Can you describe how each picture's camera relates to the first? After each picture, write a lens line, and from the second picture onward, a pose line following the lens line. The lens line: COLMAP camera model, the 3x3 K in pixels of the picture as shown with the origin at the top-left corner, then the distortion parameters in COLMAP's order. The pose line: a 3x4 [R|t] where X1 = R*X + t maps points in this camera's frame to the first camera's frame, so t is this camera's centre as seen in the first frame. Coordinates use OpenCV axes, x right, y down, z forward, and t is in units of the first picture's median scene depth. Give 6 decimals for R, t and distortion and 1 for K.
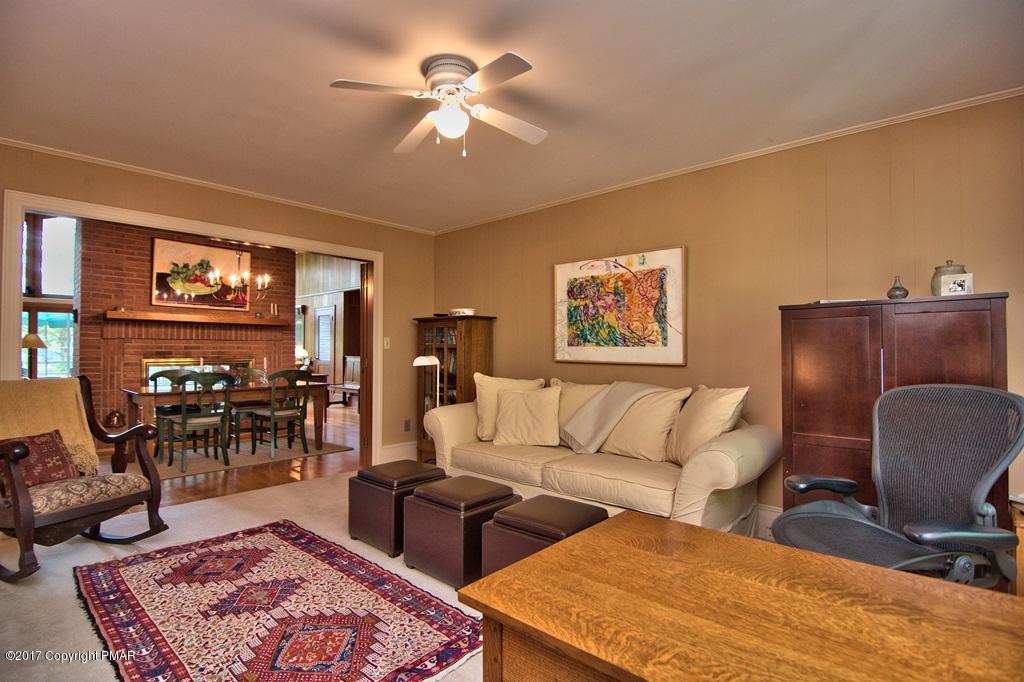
lens RADIAL K [[487.8, 0, 507.7], [0, 487.8, 346.4], [0, 0, 1]] dist [-0.010315, -0.007105]
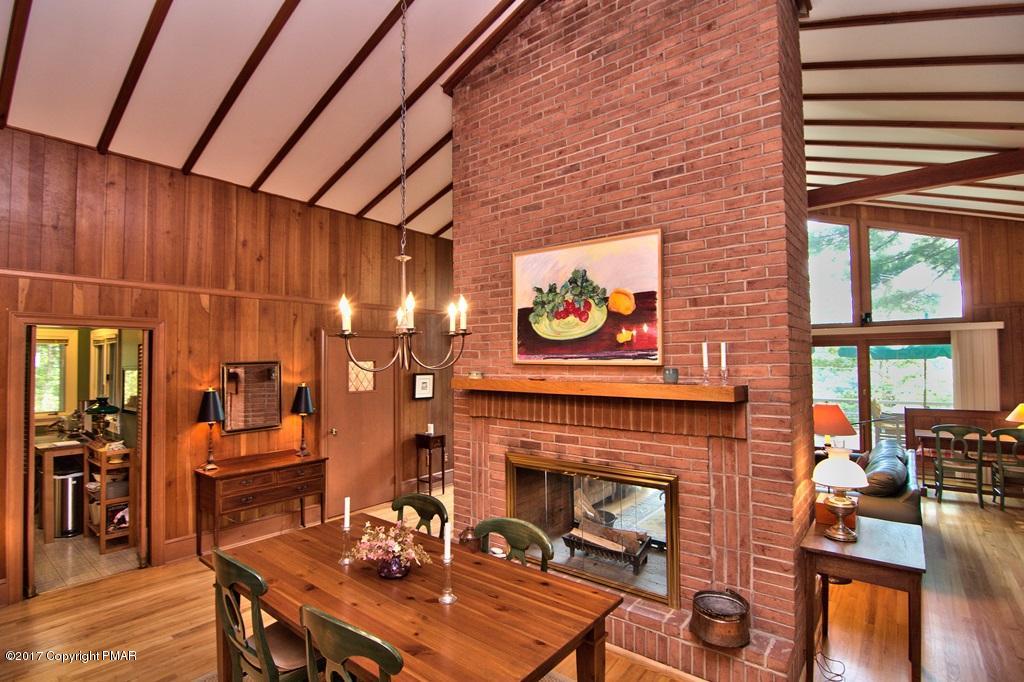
lens RADIAL K [[487.8, 0, 488.3], [0, 487.8, 346.0], [0, 0, 1]] dist [-0.010315, -0.007105]
pose [[0.060965, -0.037128, -0.997449, -0.201290], [0.019063, 0.999169, -0.036027, -0.137740], [0.997958, -0.016818, 0.061623, 1.480304]]
